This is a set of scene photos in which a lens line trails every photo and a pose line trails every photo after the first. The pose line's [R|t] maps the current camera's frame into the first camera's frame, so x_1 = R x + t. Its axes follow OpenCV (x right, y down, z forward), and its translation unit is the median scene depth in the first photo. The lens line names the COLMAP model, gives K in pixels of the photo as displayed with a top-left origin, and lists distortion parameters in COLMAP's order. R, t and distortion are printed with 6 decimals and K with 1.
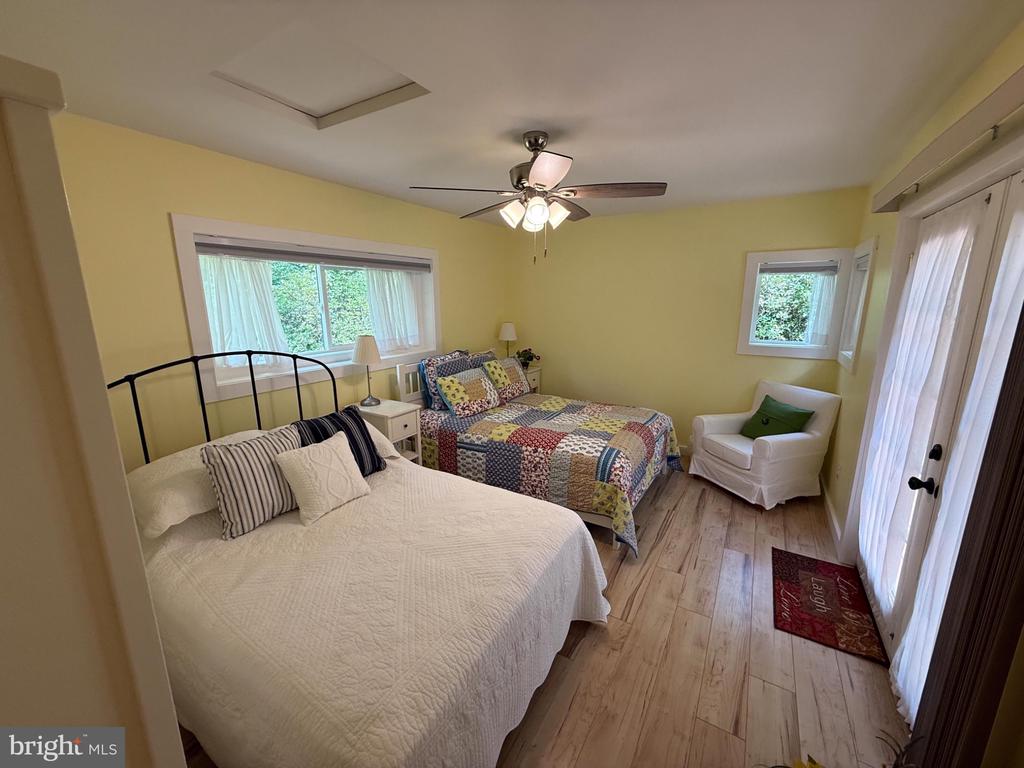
lens RADIAL K [[407.8, 0, 509.1], [0, 407.8, 384.5], [0, 0, 1]] dist [-0.000362, -0.000274]
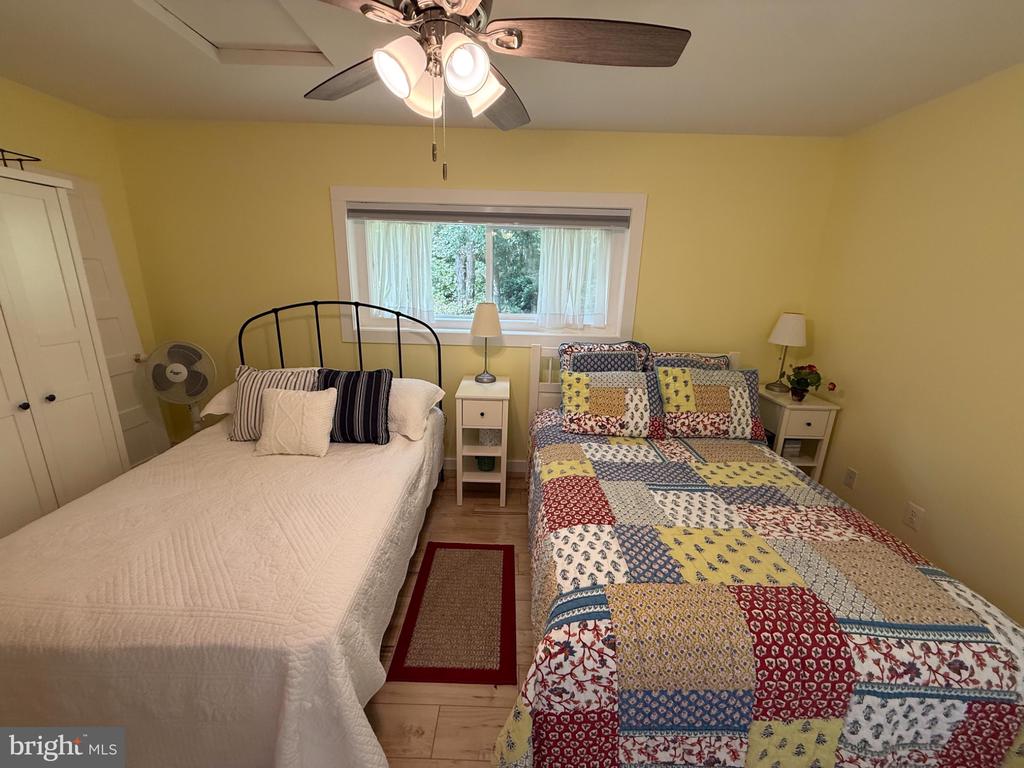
lens RADIAL K [[407.8, 0, 510.9], [0, 407.8, 386.2], [0, 0, 1]] dist [-0.000362, -0.000274]
pose [[0.519614, 0.252951, -0.816099, 0.479796], [-0.208210, 0.963863, 0.166183, -0.113523], [0.828644, 0.083569, 0.553503, 0.619849]]
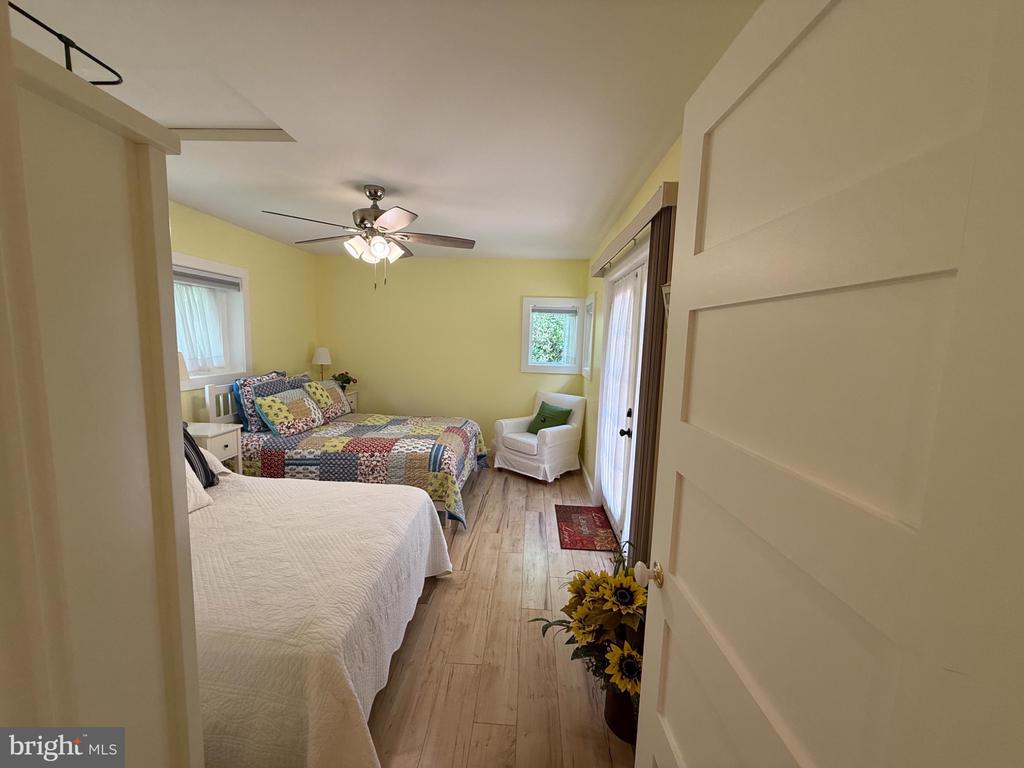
lens RADIAL K [[407.8, 0, 509.6], [0, 407.8, 384.5], [0, 0, 1]] dist [-0.000362, -0.000274]
pose [[0.878354, -0.023540, 0.477431, -0.132852], [0.065986, 0.995196, -0.072330, 0.075587], [-0.473435, 0.095036, 0.875687, -0.168279]]
